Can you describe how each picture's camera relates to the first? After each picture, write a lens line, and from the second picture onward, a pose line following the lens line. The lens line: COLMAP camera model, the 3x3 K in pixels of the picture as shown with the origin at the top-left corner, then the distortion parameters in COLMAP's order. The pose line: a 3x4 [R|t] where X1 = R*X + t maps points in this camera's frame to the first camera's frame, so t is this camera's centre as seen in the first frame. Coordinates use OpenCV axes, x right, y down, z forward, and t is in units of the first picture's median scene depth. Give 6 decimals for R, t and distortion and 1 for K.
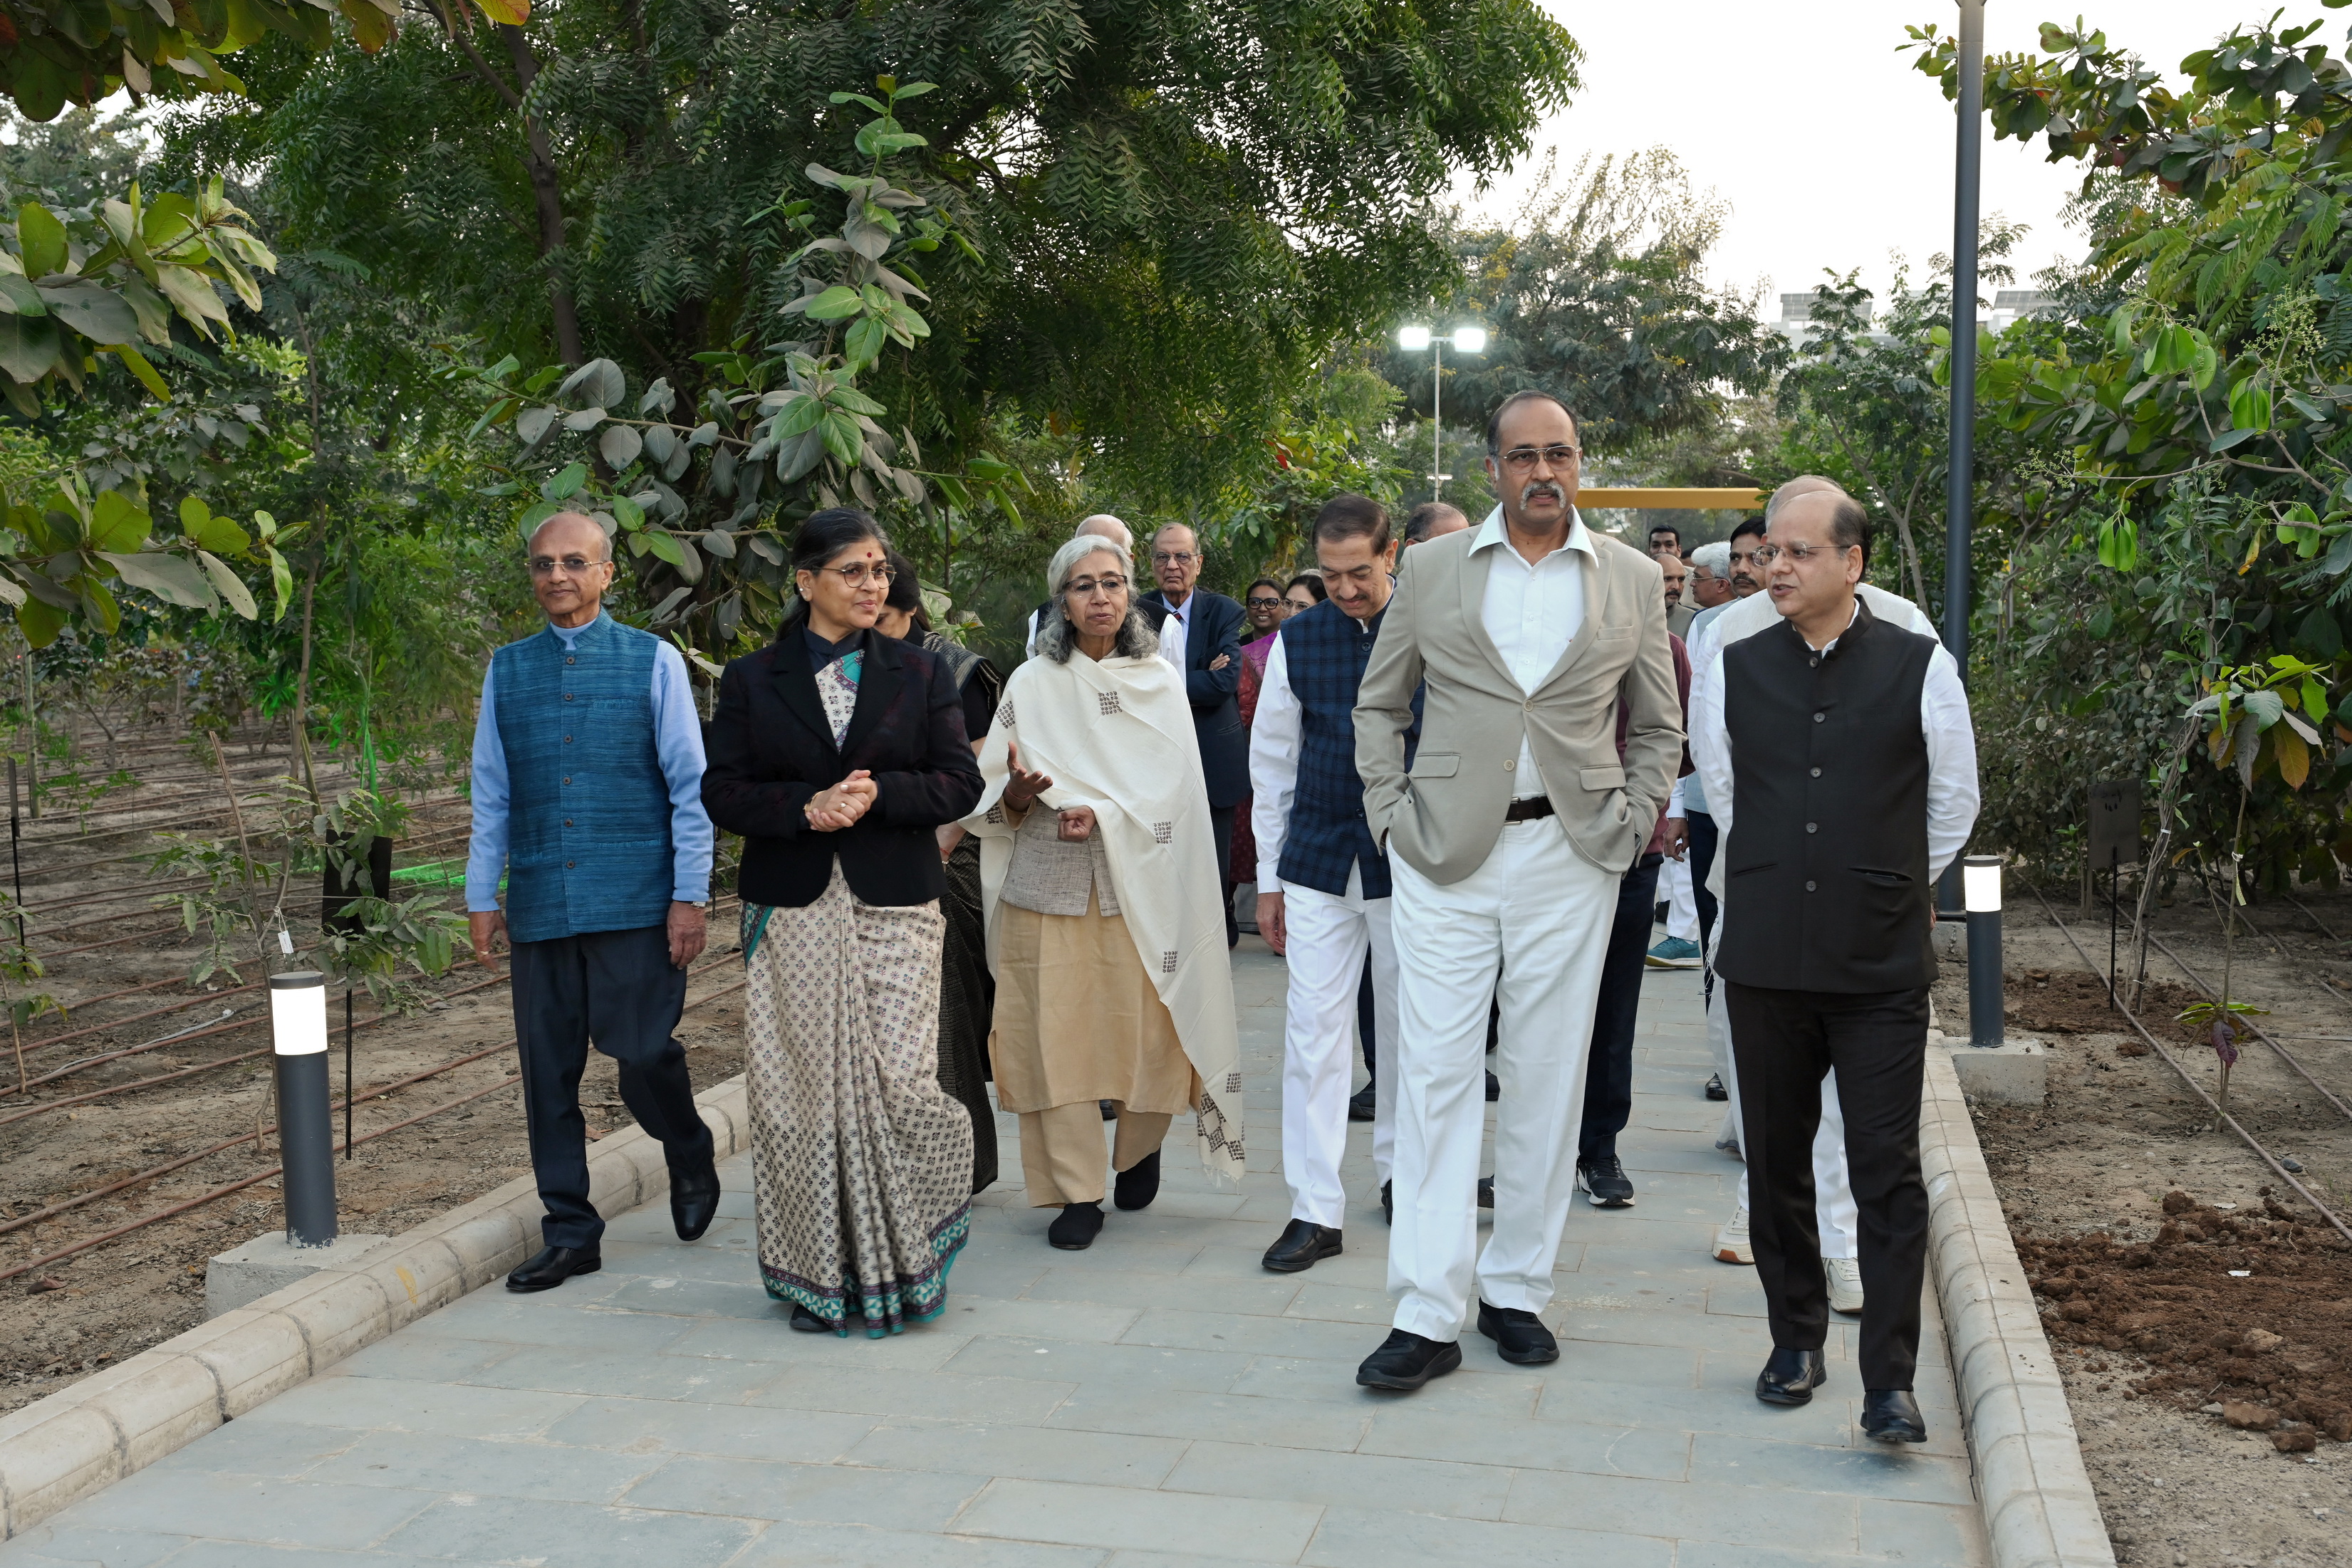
lens RADIAL K [[2835.7, 0, 1163.1], [0, 2835.7, 776.4], [0, 0, 1]] dist [0.045972, 0.000000]
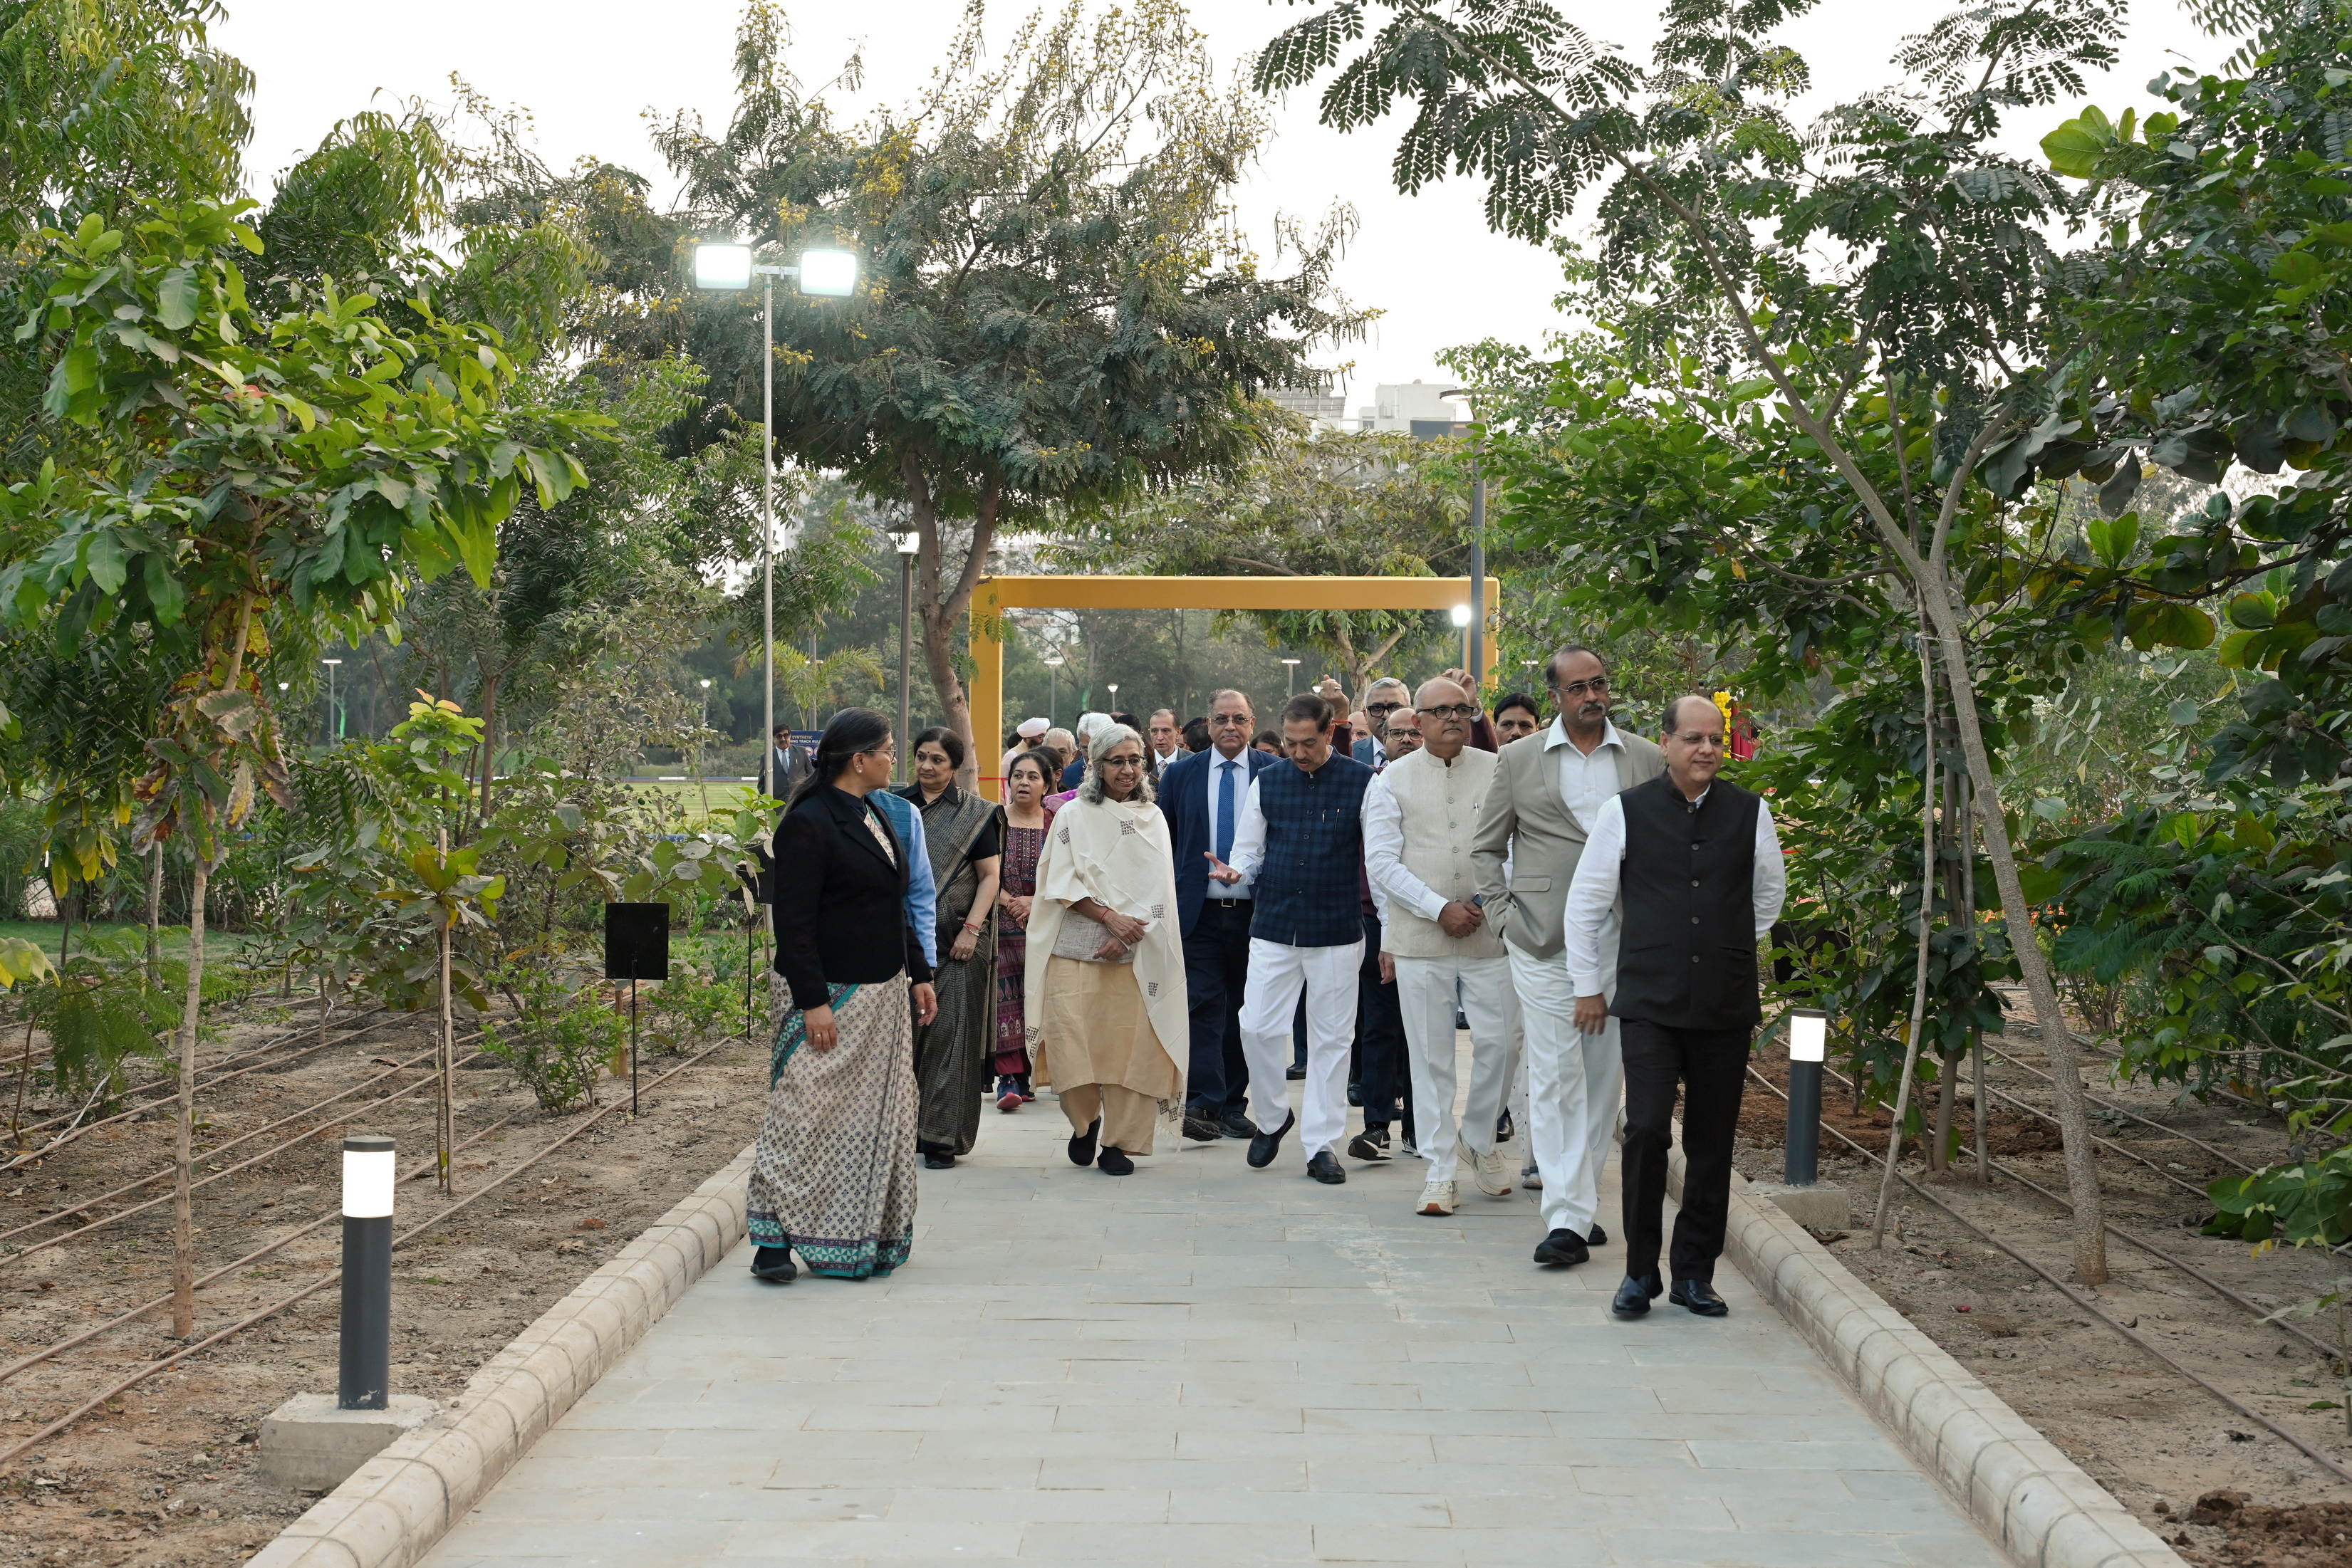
lens RADIAL K [[3182.0, 0, 1176.3], [0, 3182.0, 779.4], [0, 0, 1]] dist [-0.006944, 0.000000]
pose [[0.980112, -0.002962, 0.198424, 0.069337], [0.013277, 0.998627, -0.050674, -0.037179], [-0.198002, 0.052301, 0.978805, 0.535489]]
